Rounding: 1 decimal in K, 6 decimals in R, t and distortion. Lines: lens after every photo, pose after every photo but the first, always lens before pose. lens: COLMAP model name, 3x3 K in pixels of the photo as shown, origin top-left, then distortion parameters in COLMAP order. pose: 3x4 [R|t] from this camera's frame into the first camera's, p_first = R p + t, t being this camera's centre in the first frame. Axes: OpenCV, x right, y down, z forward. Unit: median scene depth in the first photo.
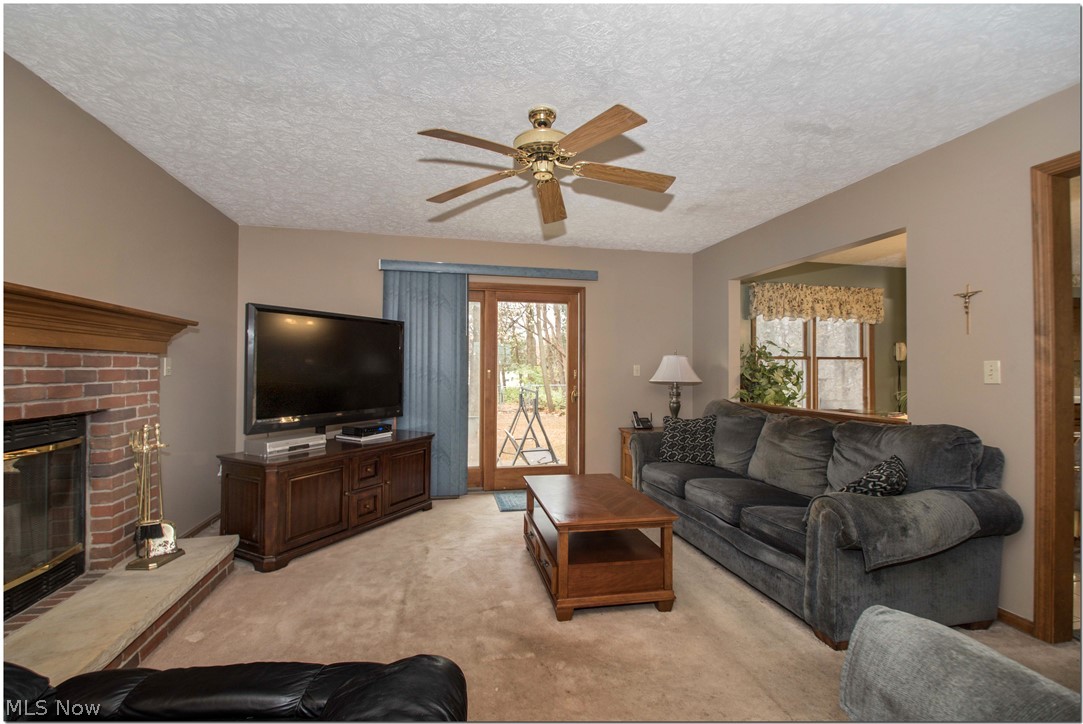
lens RADIAL K [[461.5, 0, 541.5], [0, 461.5, 362.0], [0, 0, 1]] dist [-0.000337, -0.000019]
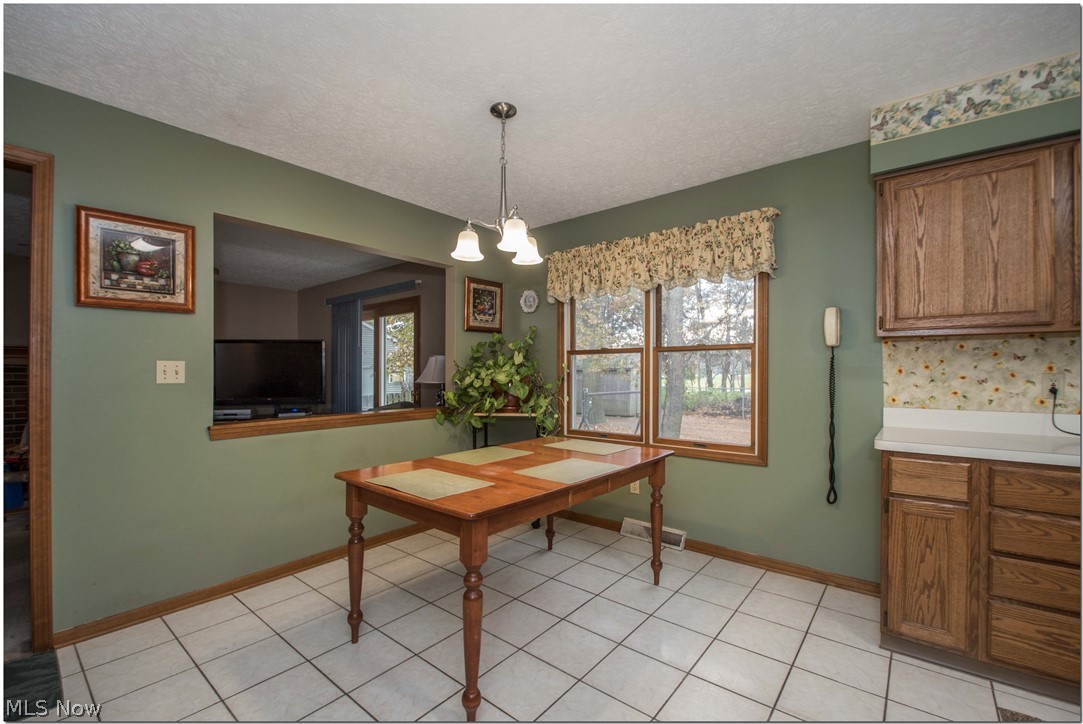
lens RADIAL K [[461.5, 0, 541.5], [0, 461.5, 362.0], [0, 0, 1]] dist [-0.000337, -0.000019]
pose [[0.612903, -0.021904, -0.789855, 1.119528], [0.013604, 0.999760, -0.017168, 0.016117], [0.790041, -0.000223, 0.613054, 0.564889]]
